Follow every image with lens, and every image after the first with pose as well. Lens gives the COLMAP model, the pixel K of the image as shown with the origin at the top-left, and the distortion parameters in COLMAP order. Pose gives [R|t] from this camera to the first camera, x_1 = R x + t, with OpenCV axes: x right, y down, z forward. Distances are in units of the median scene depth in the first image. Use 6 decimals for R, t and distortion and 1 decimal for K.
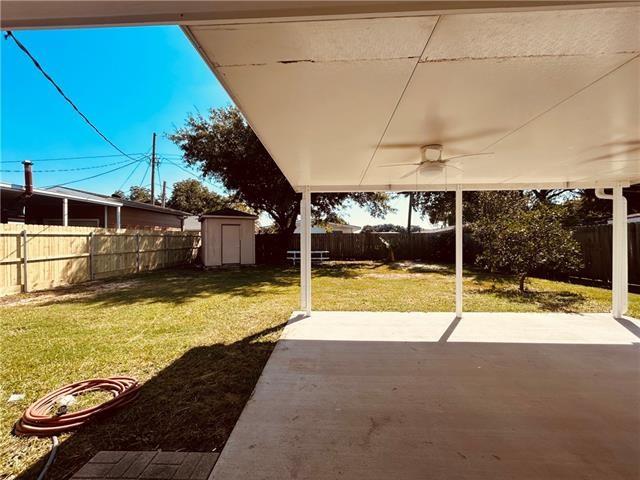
lens RADIAL K [[259.3, 0, 319.7], [0, 259.3, 239.3], [0, 0, 1]] dist [-0.006629, 0.000733]
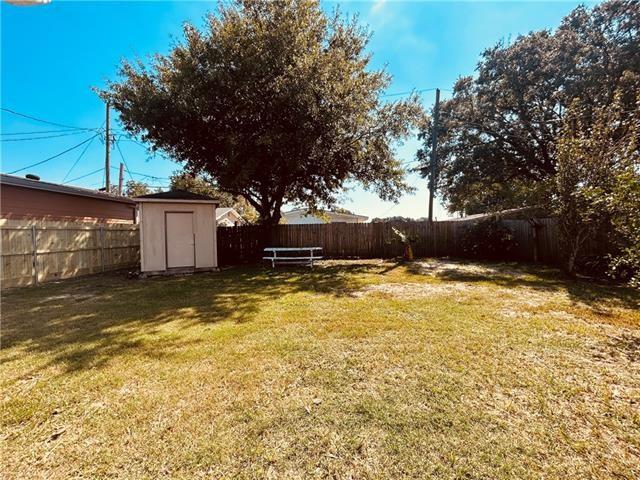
lens RADIAL K [[259.3, 0, 320.6], [0, 259.3, 240.5], [0, 0, 1]] dist [-0.006629, 0.000733]
pose [[0.999425, -0.015325, -0.030252, 0.055189], [0.016140, 0.999508, 0.026890, 0.007215], [0.029825, -0.027362, 0.999181, 0.284523]]
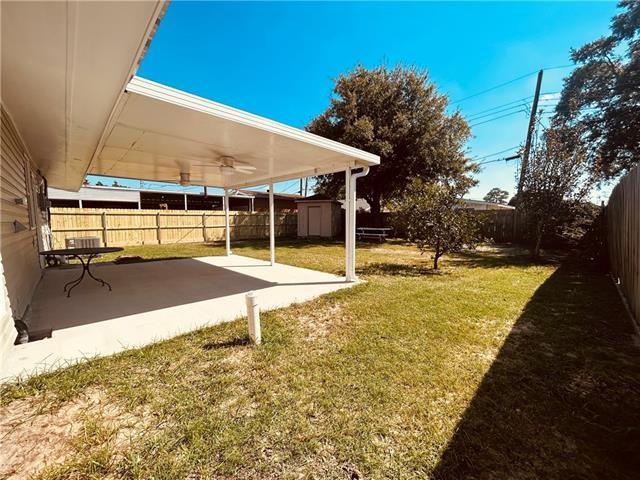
lens RADIAL K [[259.3, 0, 318.5], [0, 259.3, 242.8], [0, 0, 1]] dist [-0.006629, 0.000733]
pose [[0.722619, 0.060322, -0.688610, 0.563412], [-0.001773, 0.996343, 0.085420, 0.014596], [0.691244, -0.060505, 0.720084, 0.033352]]
